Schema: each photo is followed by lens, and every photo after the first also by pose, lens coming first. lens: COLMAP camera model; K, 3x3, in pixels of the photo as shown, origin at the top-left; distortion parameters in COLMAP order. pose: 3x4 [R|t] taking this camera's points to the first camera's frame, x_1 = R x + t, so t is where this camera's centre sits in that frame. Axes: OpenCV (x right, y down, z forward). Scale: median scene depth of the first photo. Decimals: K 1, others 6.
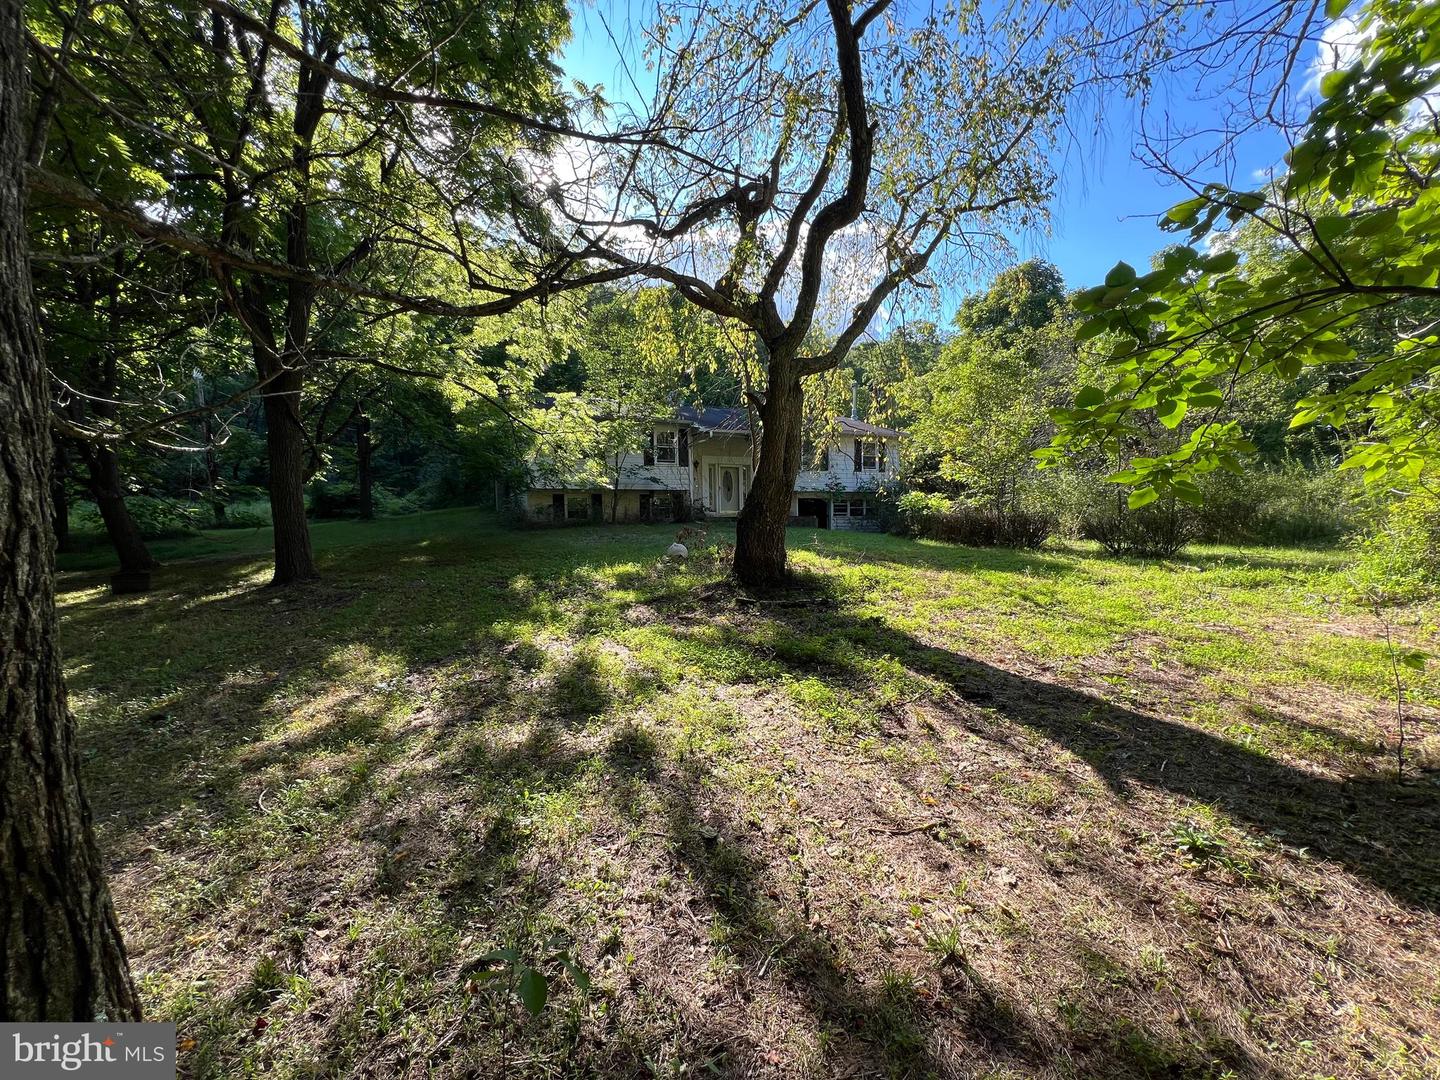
lens RADIAL K [[573.4, 0, 715.0], [0, 573.4, 539.4], [0, 0, 1]] dist [0.003515, -0.000413]
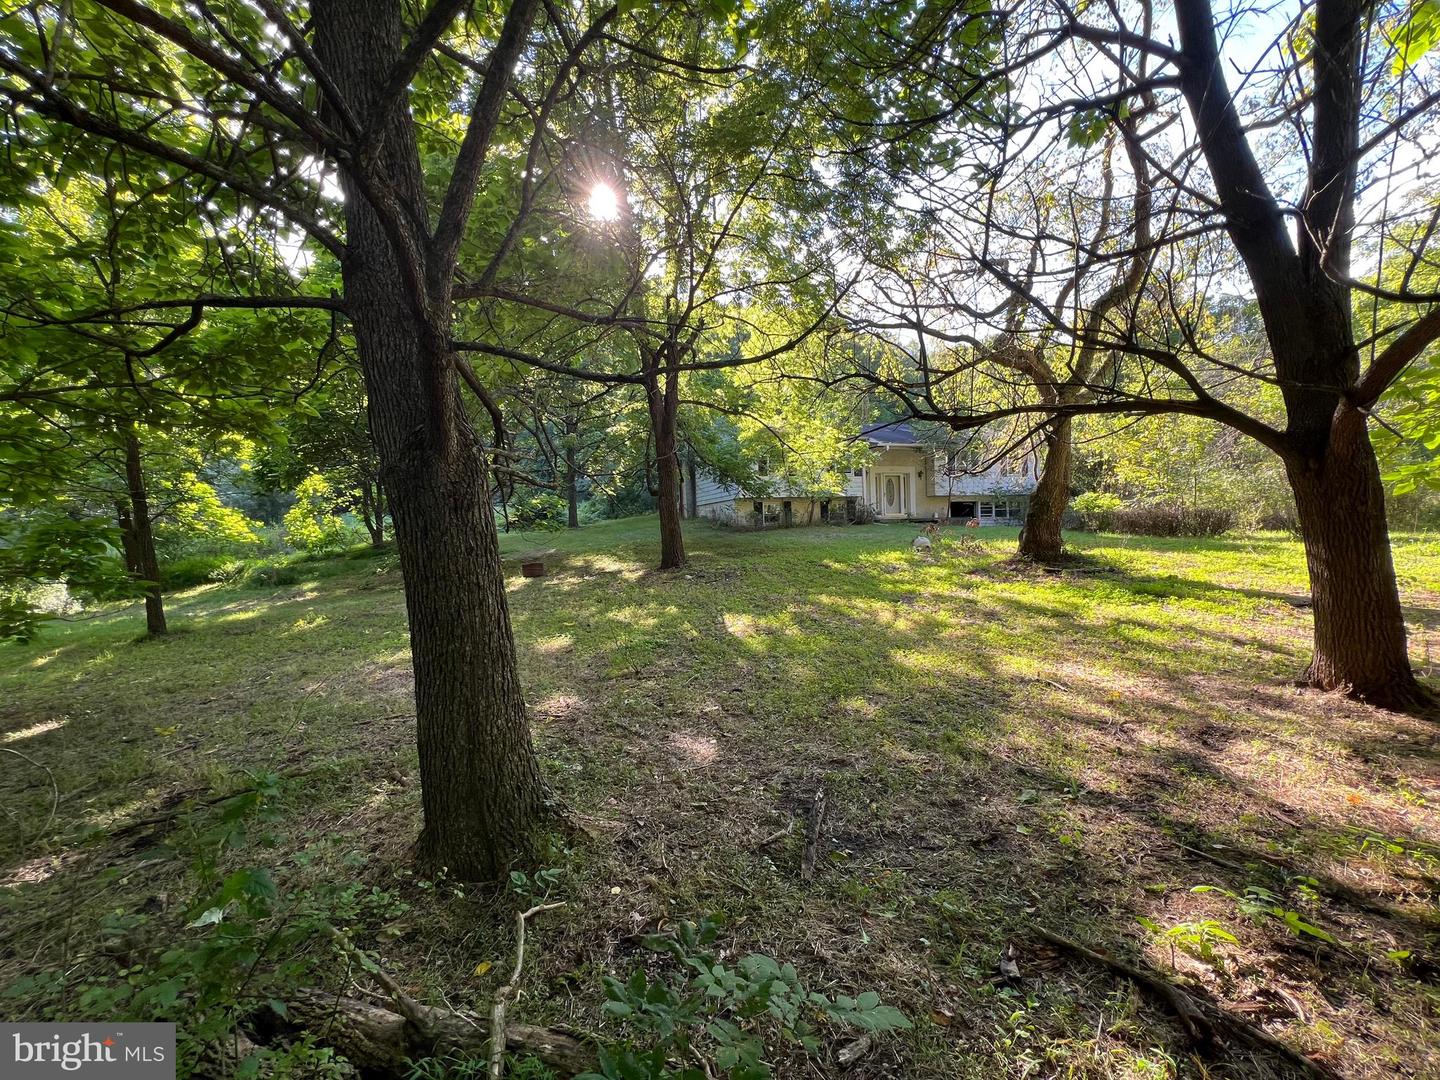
lens RADIAL K [[573.4, 0, 715.0], [0, 573.4, 539.4], [0, 0, 1]] dist [0.003515, -0.000413]
pose [[0.994018, -0.014718, -0.108218, -0.292528], [0.013084, 0.999790, -0.015792, 0.020487], [0.108428, 0.014281, 0.994002, -0.241170]]
